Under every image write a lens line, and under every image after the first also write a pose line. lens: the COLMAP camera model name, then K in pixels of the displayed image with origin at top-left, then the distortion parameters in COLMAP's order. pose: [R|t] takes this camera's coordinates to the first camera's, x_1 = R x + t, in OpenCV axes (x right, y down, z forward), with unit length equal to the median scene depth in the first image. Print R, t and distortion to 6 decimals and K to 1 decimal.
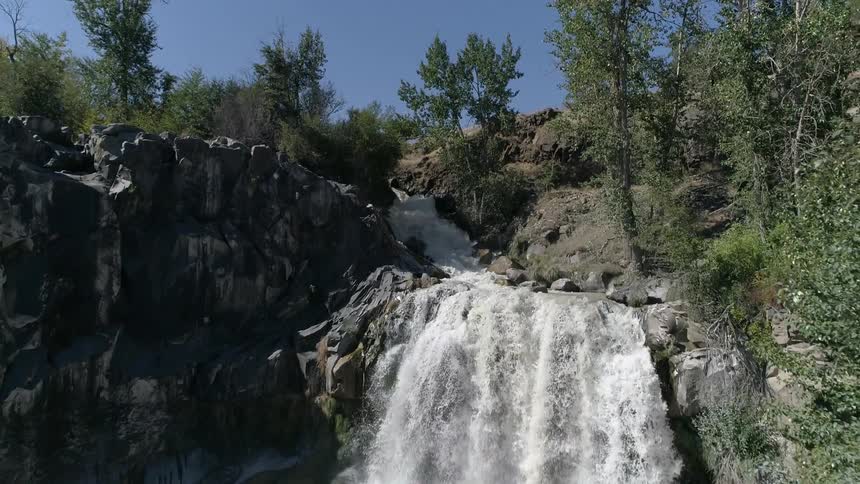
lens RADIAL K [[643.2, 0, 430.0], [0, 643.2, 242.0], [0, 0, 1]] dist [-0.000131, -0.002412]
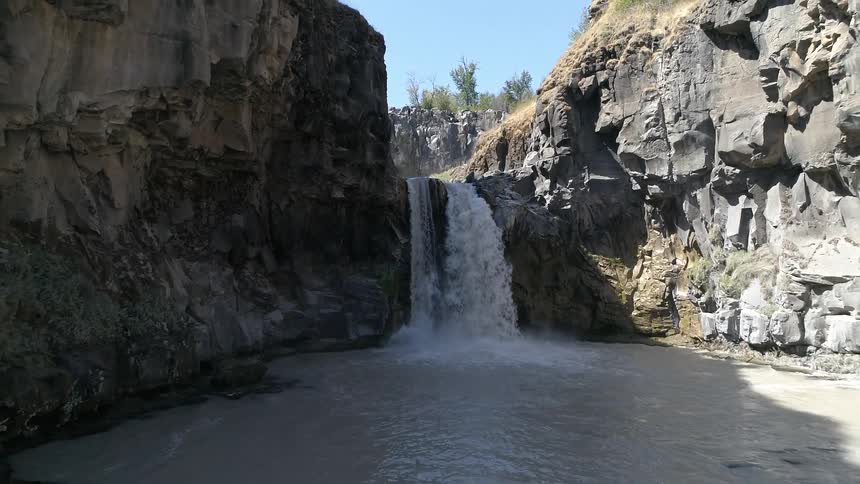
lens RADIAL K [[643.2, 0, 430.0], [0, 643.2, 242.0], [0, 0, 1]] dist [-0.000131, -0.002412]
pose [[0.861483, -0.040450, -0.506173, 1.351305], [0.039223, 0.999145, -0.013090, 0.702552], [0.506270, -0.008577, 0.862333, -2.624716]]
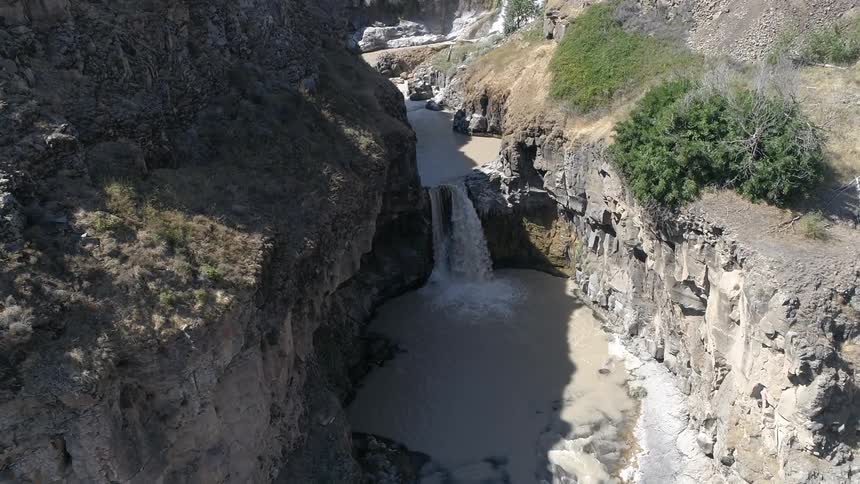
lens RADIAL K [[662.7, 0, 459.3], [0, 662.7, 241.1], [0, 0, 1]] dist [-0.006966, -0.008885]
pose [[0.889619, 0.174347, -0.422115, 1.852142], [0.062061, 0.869542, 0.489944, -0.593867], [0.452467, -0.462061, 0.762741, -3.475777]]
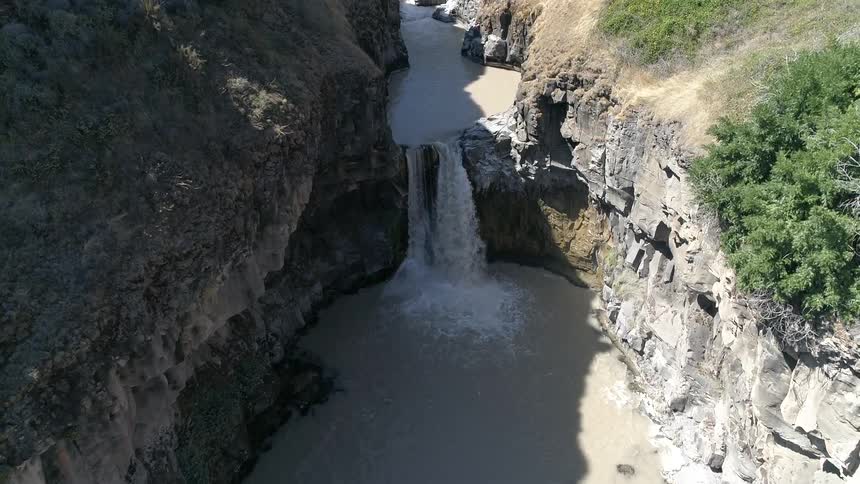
lens RADIAL K [[643.2, 0, 430.0], [0, 643.2, 242.0], [0, 0, 1]] dist [-0.000131, -0.002412]
pose [[0.826180, 0.330330, -0.456408, 1.550315], [0.033595, 0.779762, 0.625174, -0.405690], [0.562403, -0.531839, 0.633127, -2.649048]]
